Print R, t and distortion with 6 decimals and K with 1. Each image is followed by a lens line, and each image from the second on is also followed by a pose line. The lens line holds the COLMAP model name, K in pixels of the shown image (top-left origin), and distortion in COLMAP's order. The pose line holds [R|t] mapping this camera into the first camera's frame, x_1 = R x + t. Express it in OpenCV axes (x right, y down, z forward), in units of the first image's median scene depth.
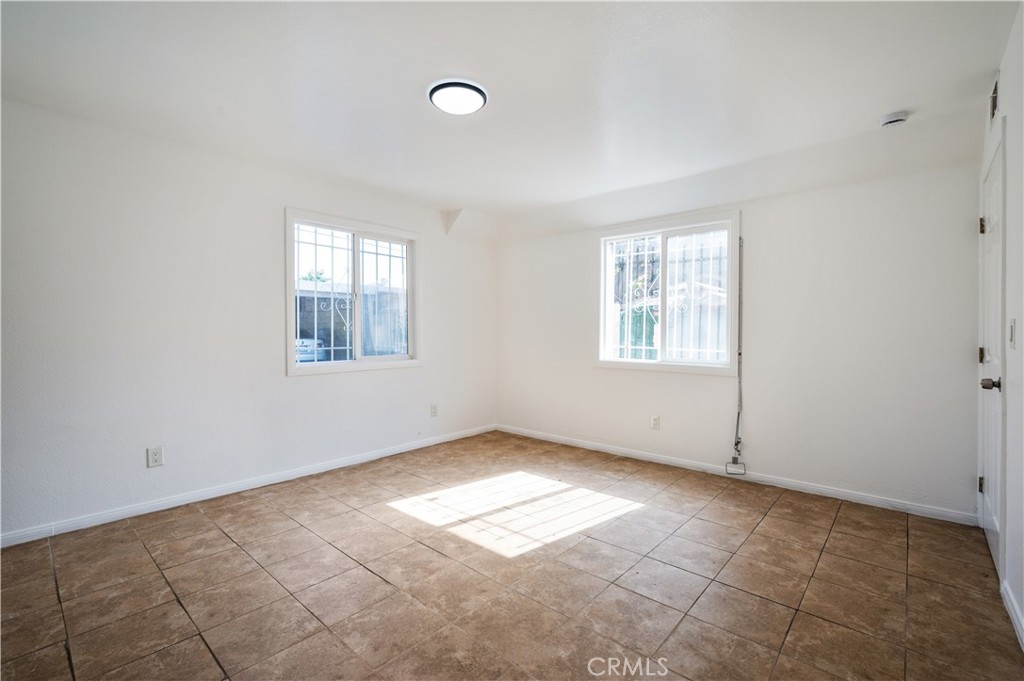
lens RADIAL K [[444.4, 0, 515.2], [0, 444.4, 340.1], [0, 0, 1]] dist [0.000009, -0.000529]
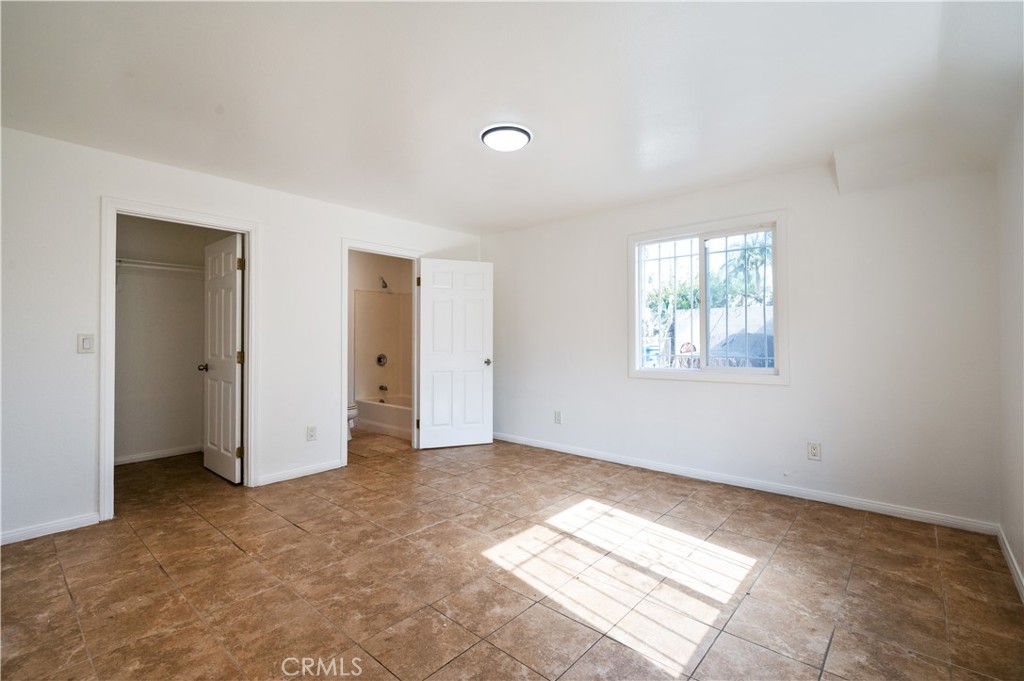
lens RADIAL K [[455.3, 0, 515.2], [0, 455.3, 336.8], [0, 0, 1]] dist [-0.012365, -0.000381]
pose [[0.002112, -0.004343, -0.999988, 0.787932], [-0.015338, 0.999873, -0.004374, -0.018616], [0.999880, 0.015348, 0.002045, 0.777099]]
